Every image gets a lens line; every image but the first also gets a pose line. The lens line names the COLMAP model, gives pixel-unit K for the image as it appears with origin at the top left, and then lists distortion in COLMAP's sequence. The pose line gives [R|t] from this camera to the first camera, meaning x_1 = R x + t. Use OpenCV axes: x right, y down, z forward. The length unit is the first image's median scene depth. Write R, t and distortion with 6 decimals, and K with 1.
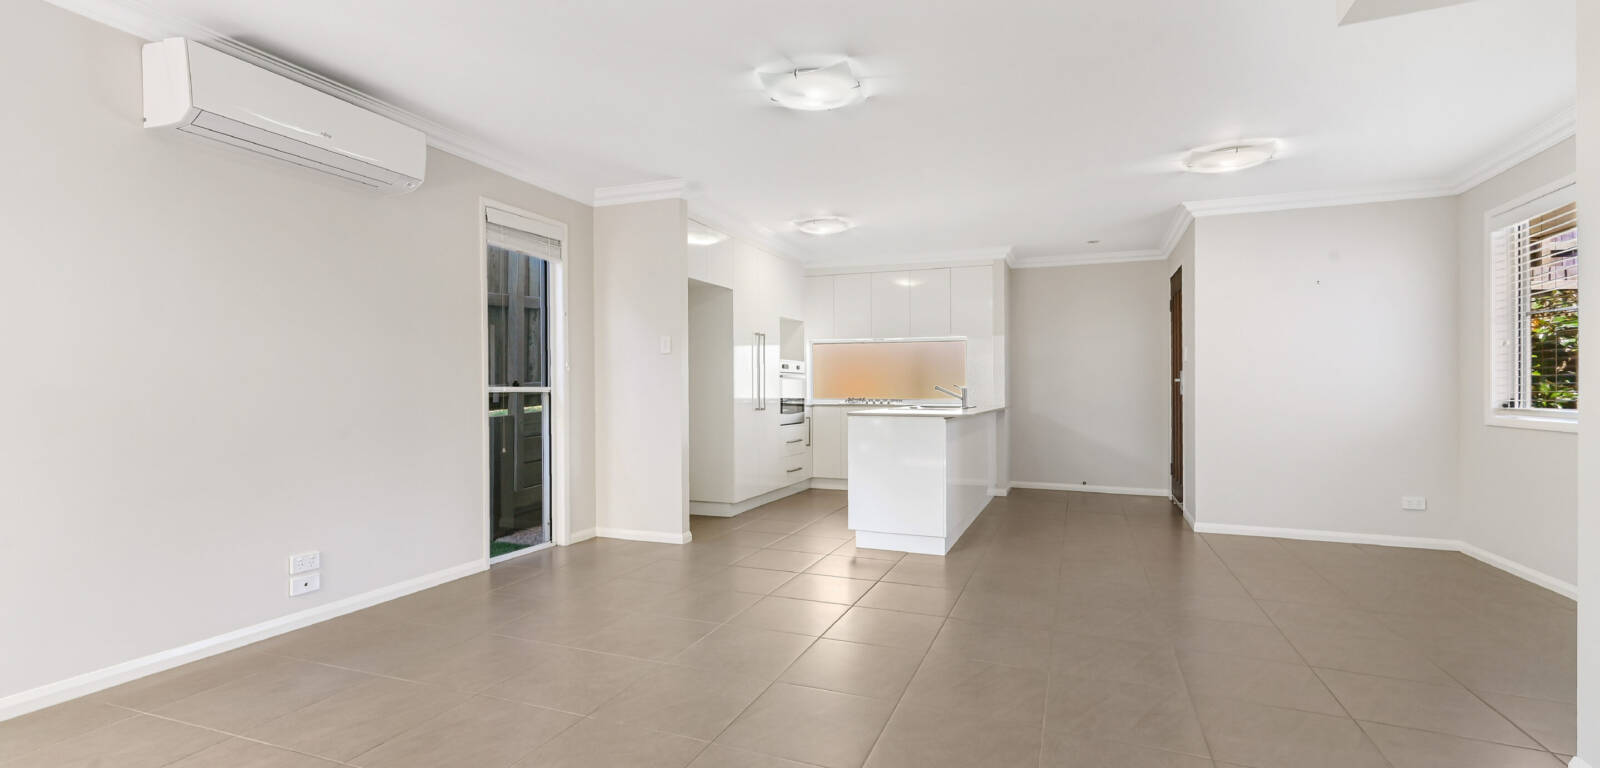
lens RADIAL K [[674.9, 0, 800.0], [0, 674.9, 384.0], [0, 0, 1]] dist [0.000279, 0.000001]
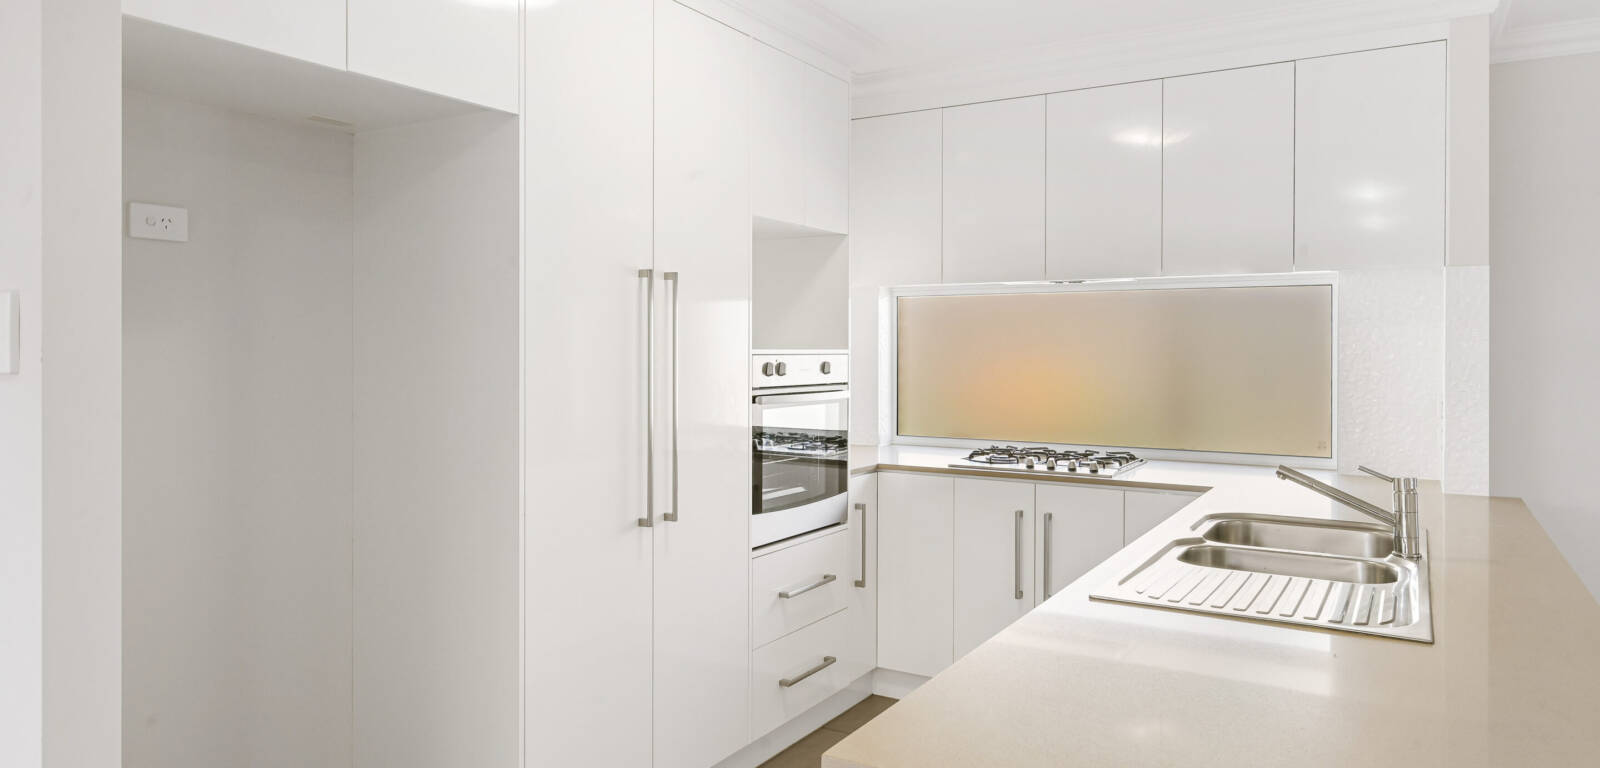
lens RADIAL K [[1013.5, 0, 800.0], [0, 1013.5, 384.0], [0, 0, 1]] dist [0.003180, 0.000561]
pose [[0.988475, 0.005109, -0.151297, 0.062191], [0.000844, 0.999229, 0.039250, -0.035917], [0.151381, -0.038925, 0.987709, 0.479461]]
